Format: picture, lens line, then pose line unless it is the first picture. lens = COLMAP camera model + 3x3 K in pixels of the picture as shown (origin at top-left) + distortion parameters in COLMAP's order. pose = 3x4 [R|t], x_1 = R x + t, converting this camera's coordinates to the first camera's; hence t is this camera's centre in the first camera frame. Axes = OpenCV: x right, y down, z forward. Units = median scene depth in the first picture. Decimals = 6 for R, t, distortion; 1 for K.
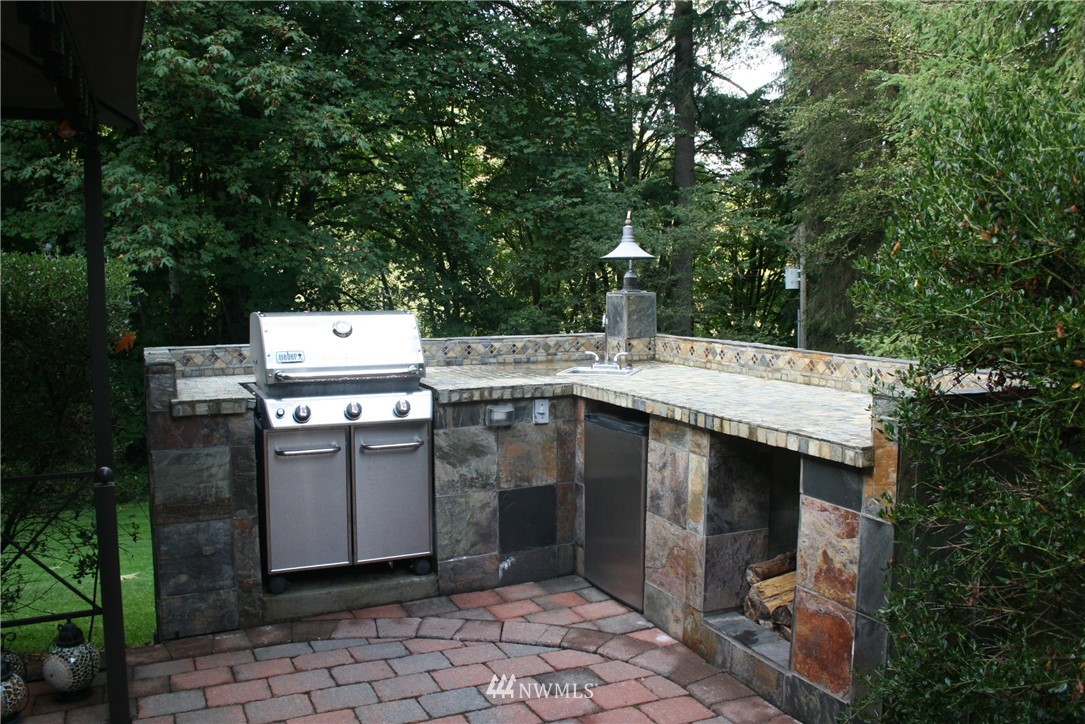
lens RADIAL K [[908.0, 0, 541.7], [0, 908.0, 358.2], [0, 0, 1]] dist [-0.148608, 0.121259]
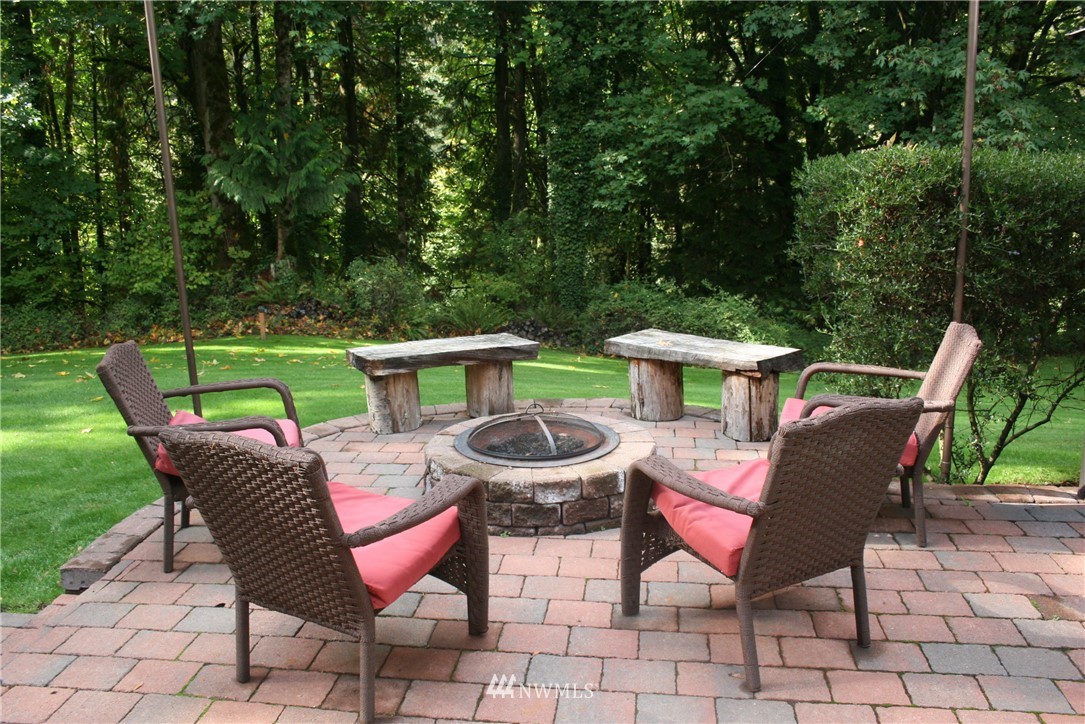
lens RADIAL K [[908.0, 0, 543.9], [0, 908.0, 362.2], [0, 0, 1]] dist [-0.148608, 0.121259]
pose [[0.848142, 0.107414, -0.518765, -1.209757], [-0.035320, 0.988516, 0.146934, 0.044635], [0.528590, -0.106298, 0.842195, -0.703458]]
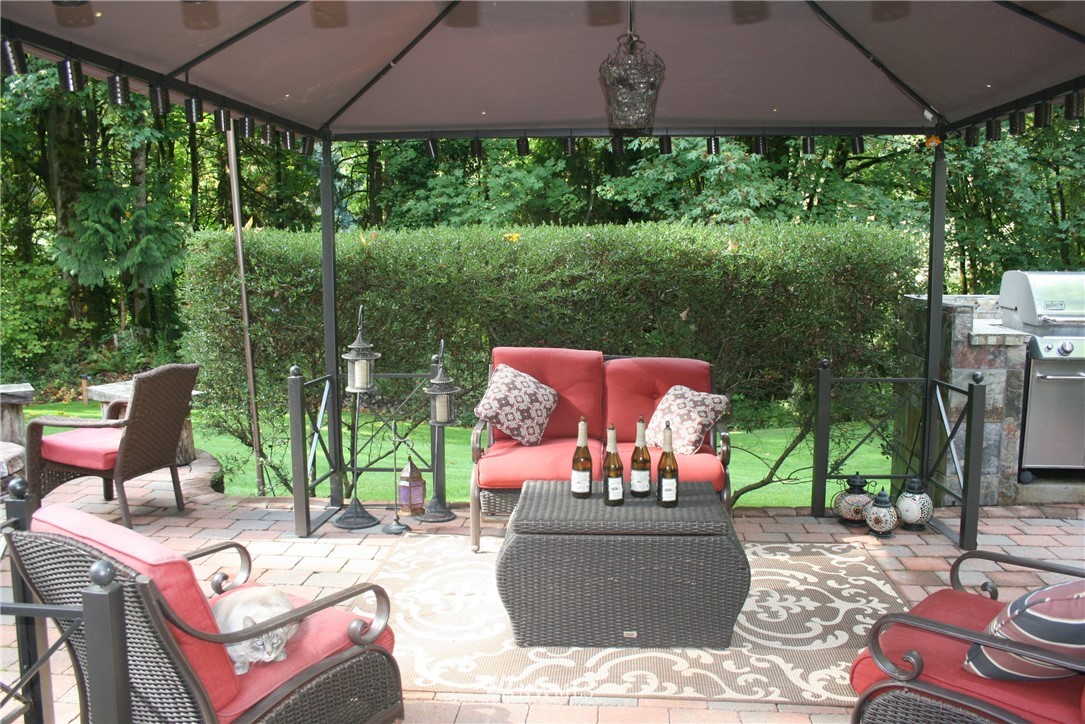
lens RADIAL K [[908.0, 0, 540.1], [0, 908.0, 363.6], [0, 0, 1]] dist [-0.148608, 0.121259]
pose [[0.867958, 0.064507, -0.492430, -0.293709], [-0.037112, 0.997181, 0.065214, 0.027723], [0.495249, -0.038328, 0.867905, -0.486669]]
